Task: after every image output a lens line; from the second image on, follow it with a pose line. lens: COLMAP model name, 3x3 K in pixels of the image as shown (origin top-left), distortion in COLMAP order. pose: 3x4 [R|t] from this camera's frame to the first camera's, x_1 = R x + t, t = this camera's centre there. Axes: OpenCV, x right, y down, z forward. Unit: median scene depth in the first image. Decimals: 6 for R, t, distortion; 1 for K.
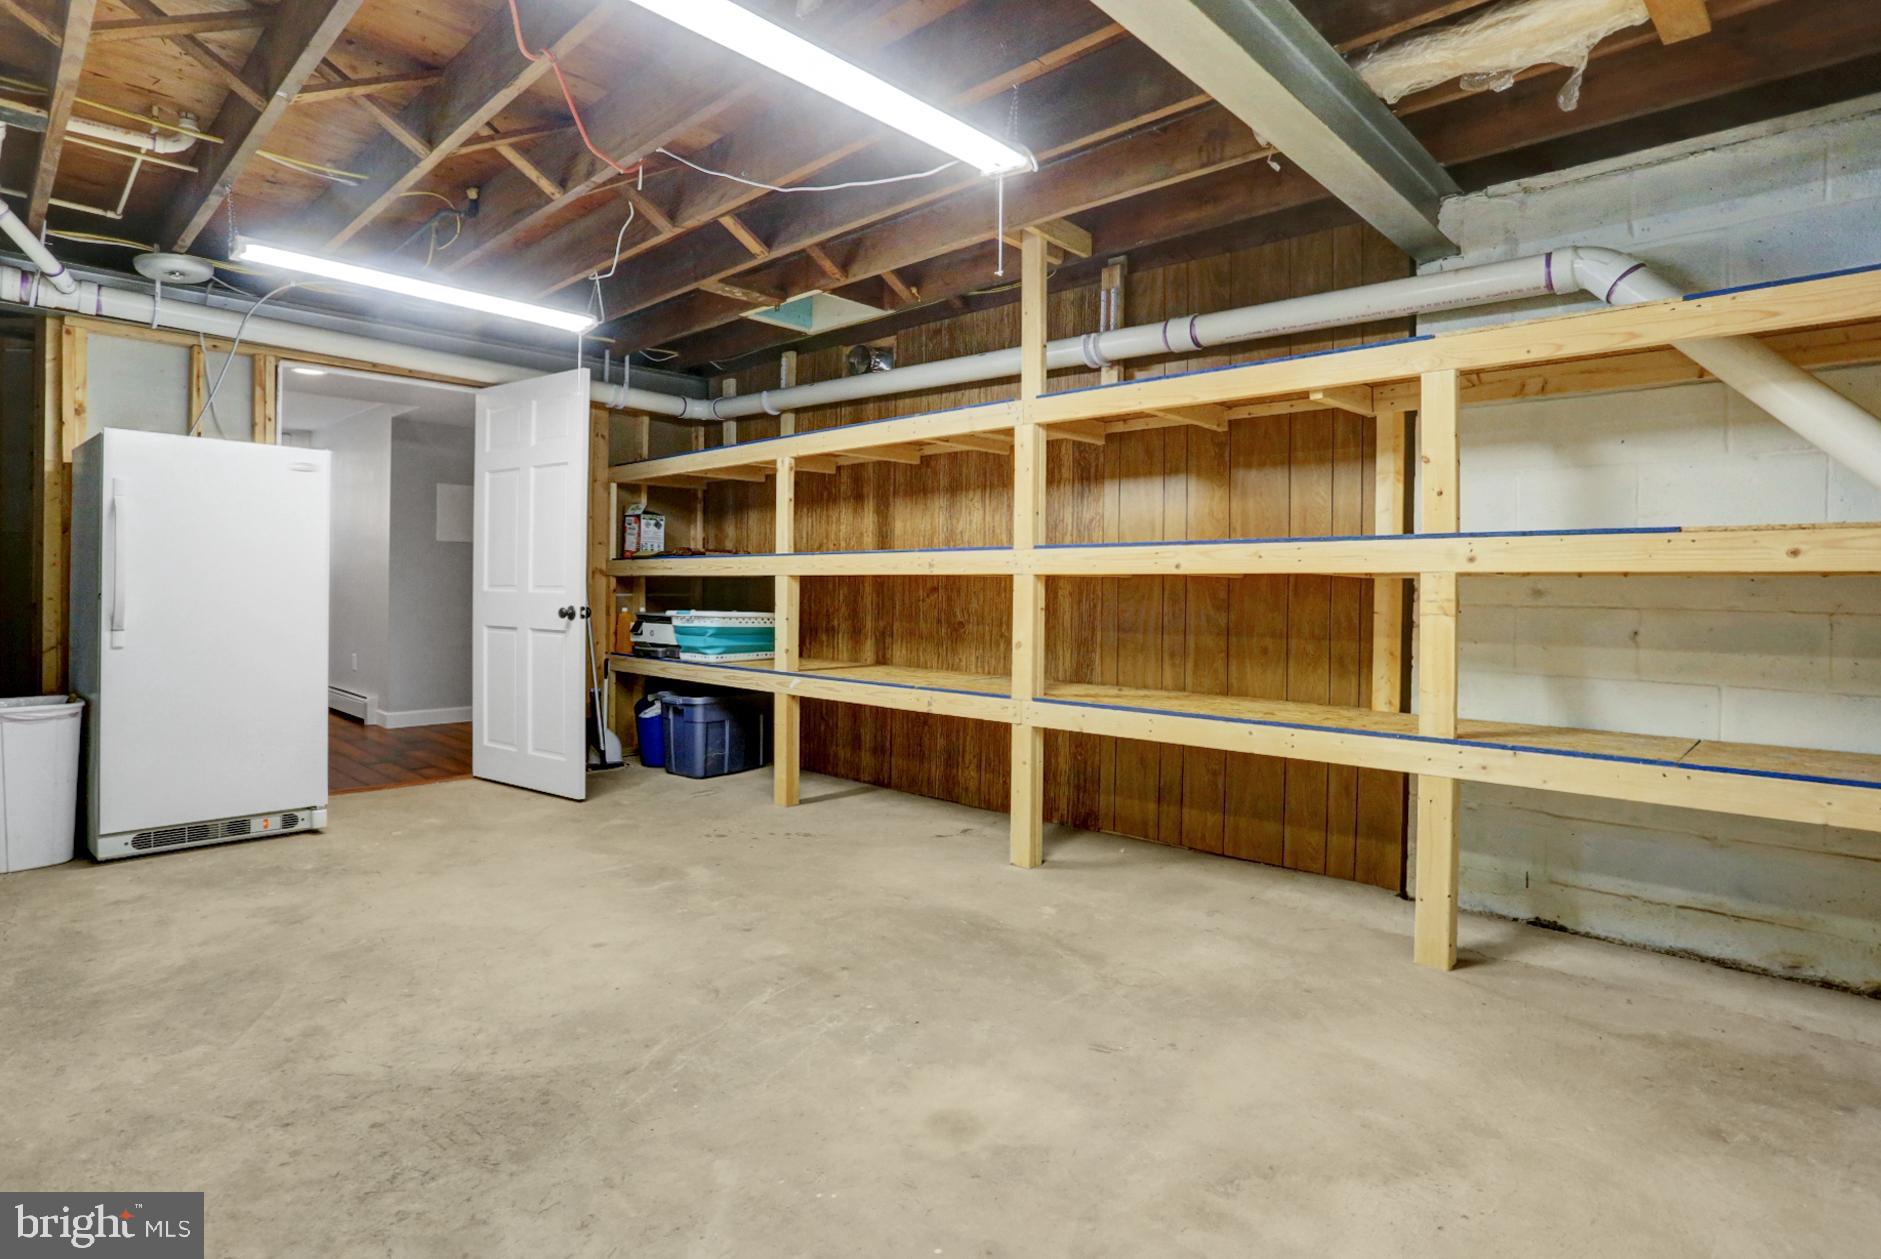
lens RADIAL K [[980.4, 0, 931.9], [0, 980.4, 592.9], [0, 0, 1]] dist [-0.040270, 0.026618]
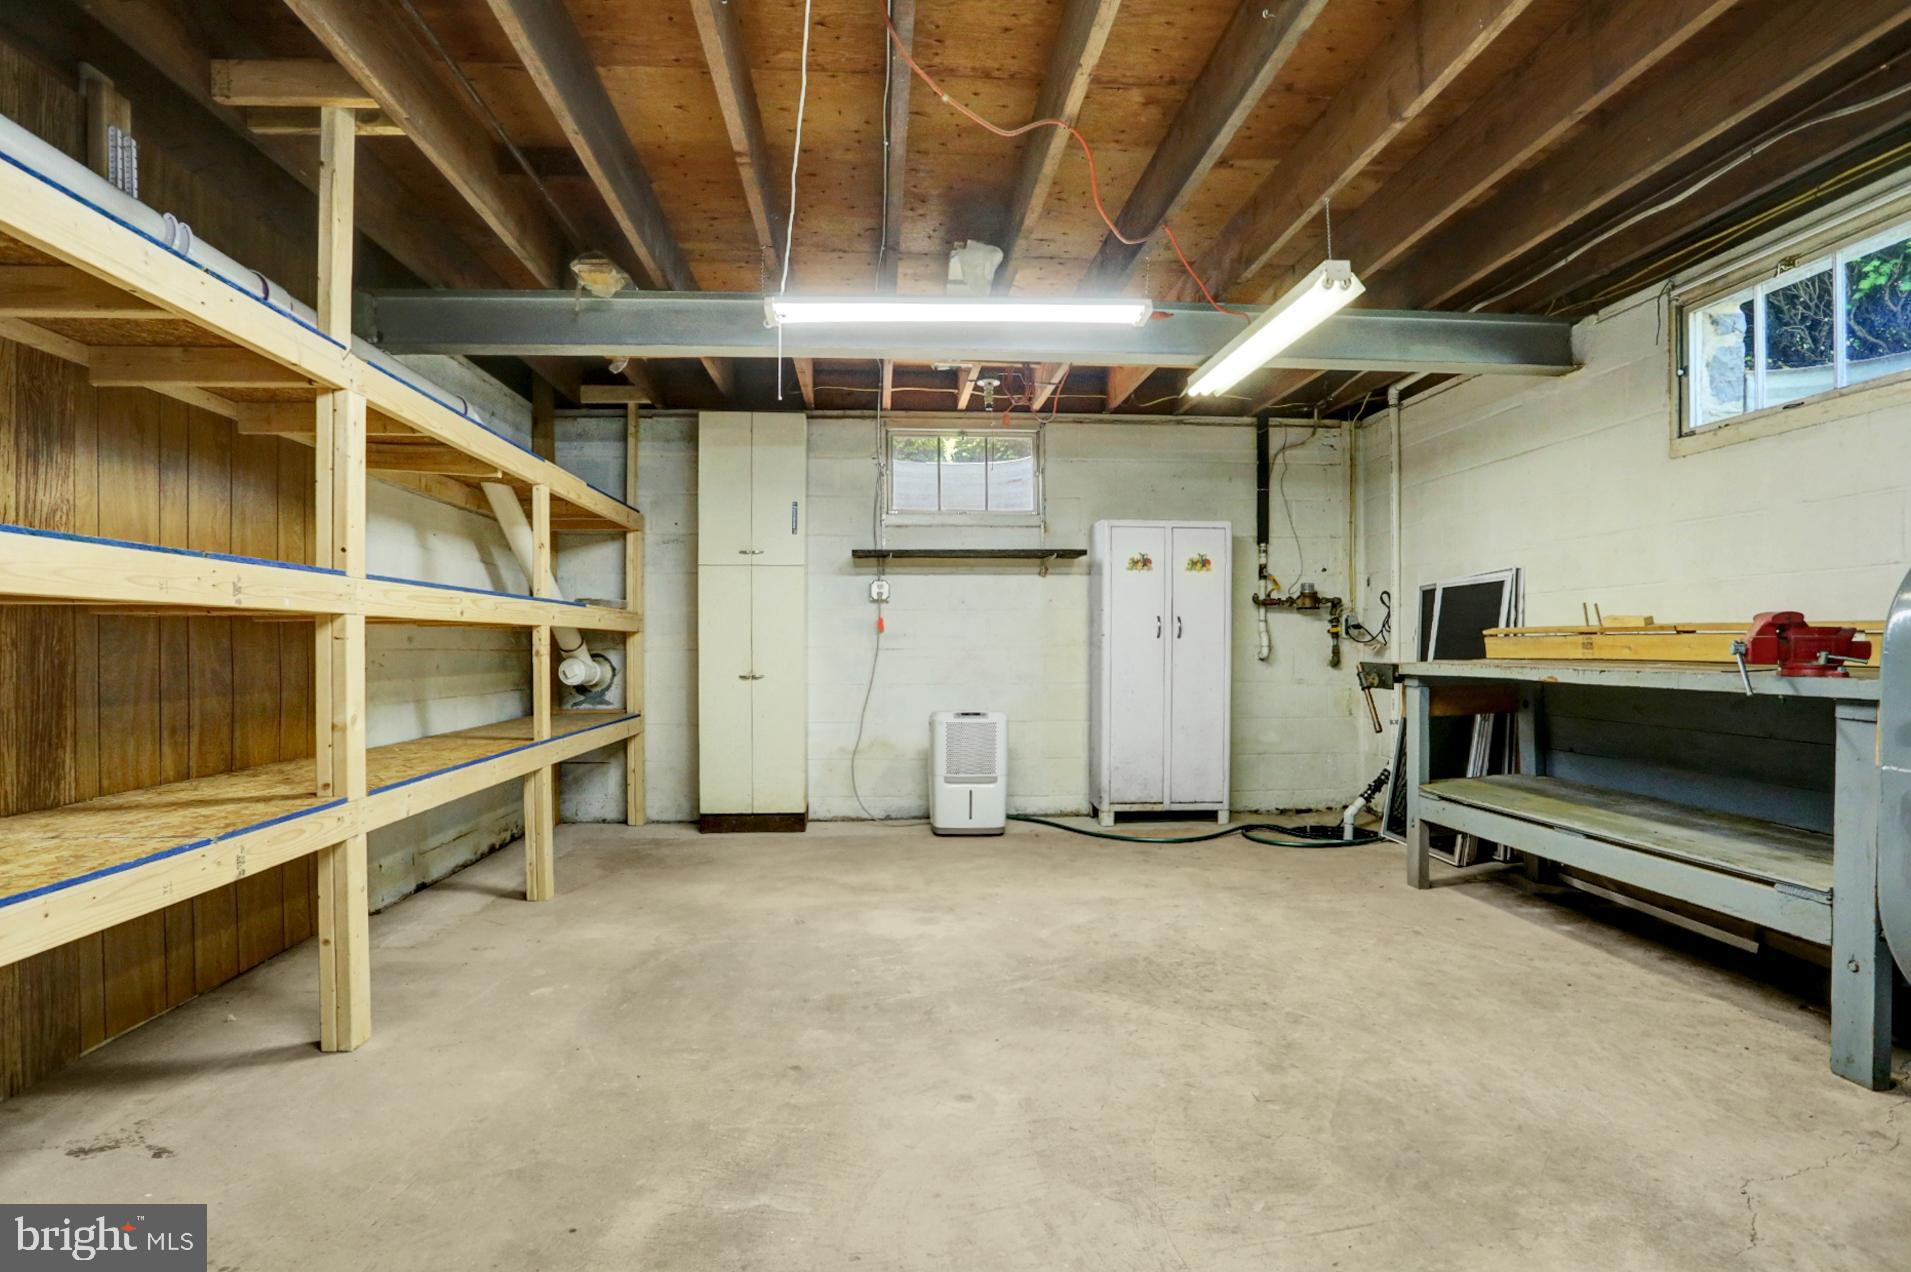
lens RADIAL K [[960.2, 0, 947.7], [0, 960.2, 621.2], [0, 0, 1]] dist [-0.083328, 0.035825]
pose [[-0.739841, 0.015107, 0.672612, -0.912816], [0.003721, 0.999824, -0.018363, -0.000368], [-0.672771, -0.011083, -0.739768, 1.699836]]
